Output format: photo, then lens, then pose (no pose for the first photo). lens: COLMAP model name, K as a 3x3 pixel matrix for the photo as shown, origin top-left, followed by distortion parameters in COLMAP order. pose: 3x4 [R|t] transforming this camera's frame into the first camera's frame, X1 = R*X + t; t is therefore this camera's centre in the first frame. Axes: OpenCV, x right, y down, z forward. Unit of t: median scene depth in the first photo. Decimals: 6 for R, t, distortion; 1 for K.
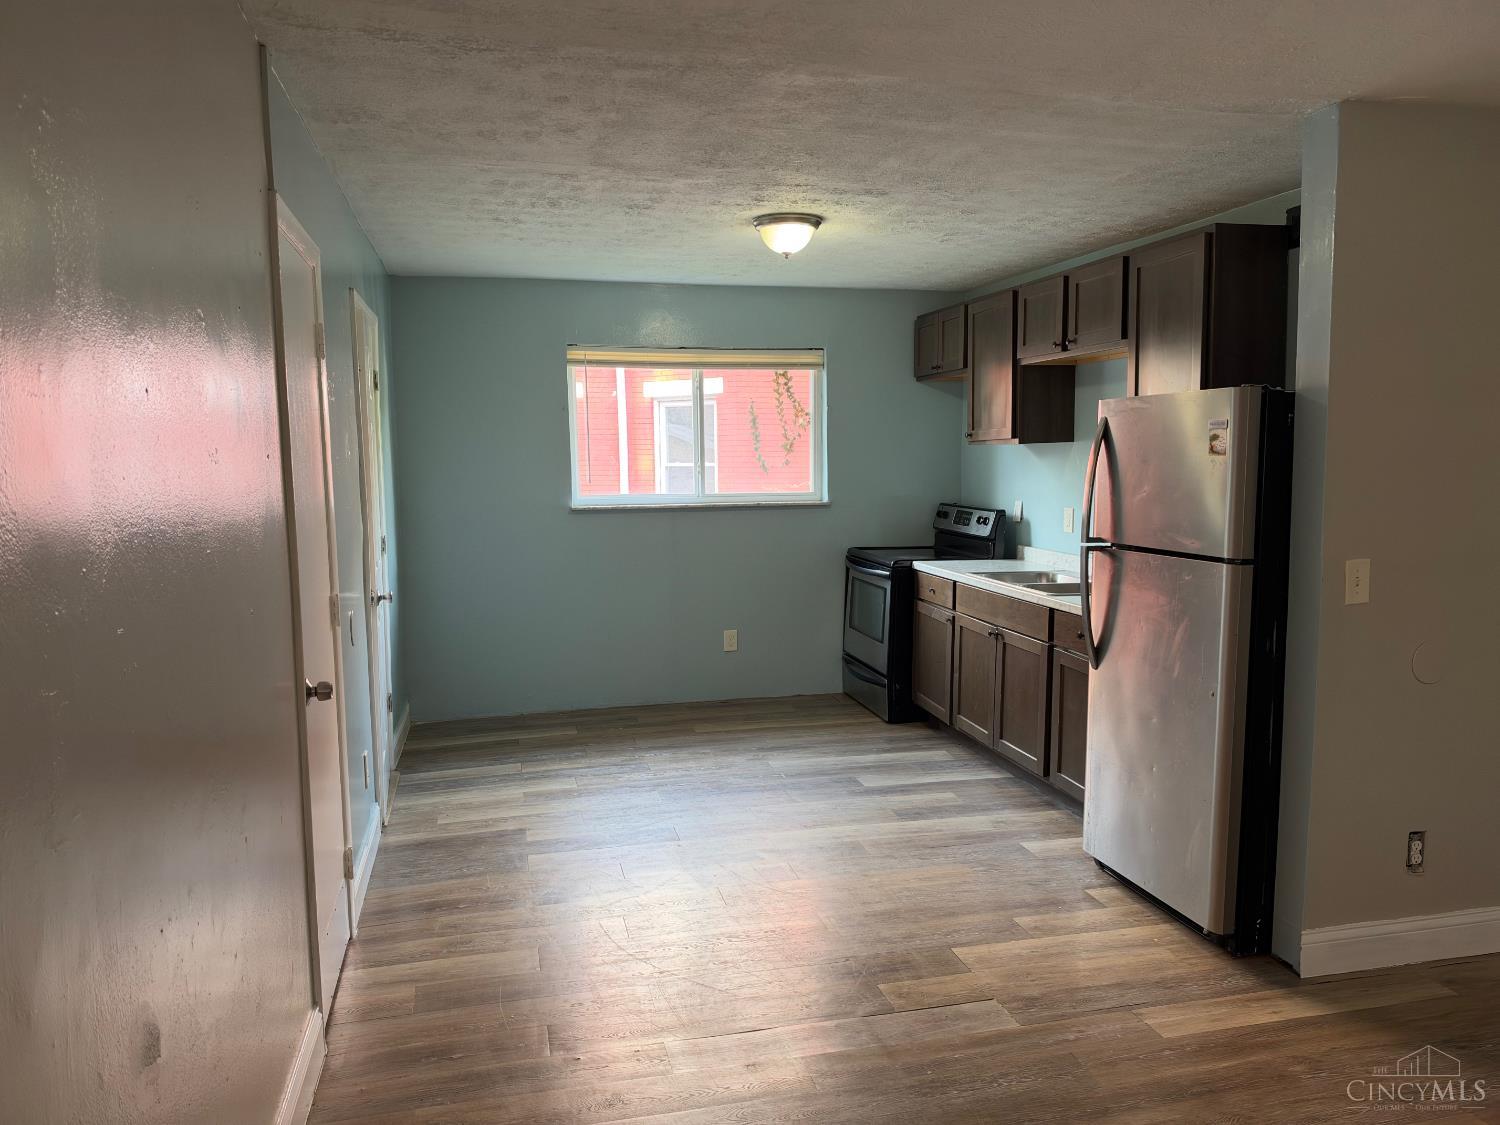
lens RADIAL K [[1076.9, 0, 750.0], [0, 1076.9, 562.5], [0, 0, 1]] dist [-0.042312, -0.000506]
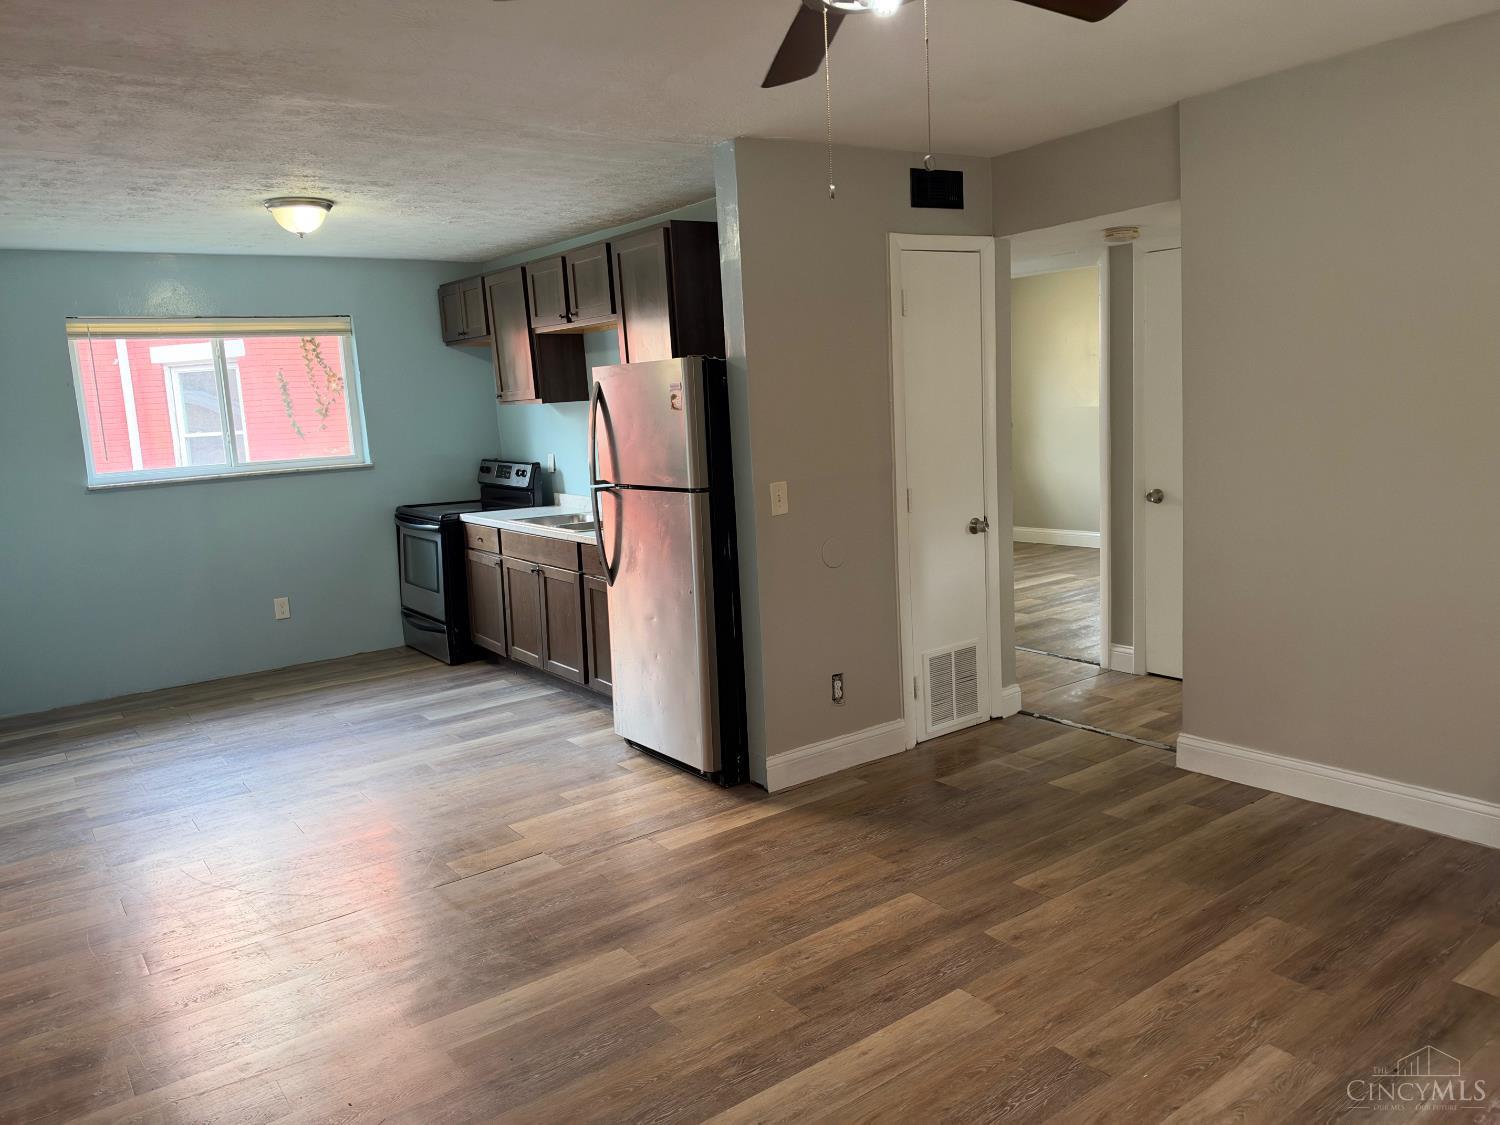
lens RADIAL K [[1131.3, 0, 750.0], [0, 1131.3, 562.5], [0, 0, 1]] dist [0.159129, -0.281625]
pose [[0.925943, -0.097046, 0.364983, -0.003634], [0.083286, 0.995099, 0.053295, 0.013186], [-0.368366, -0.018950, 0.929488, -0.233964]]
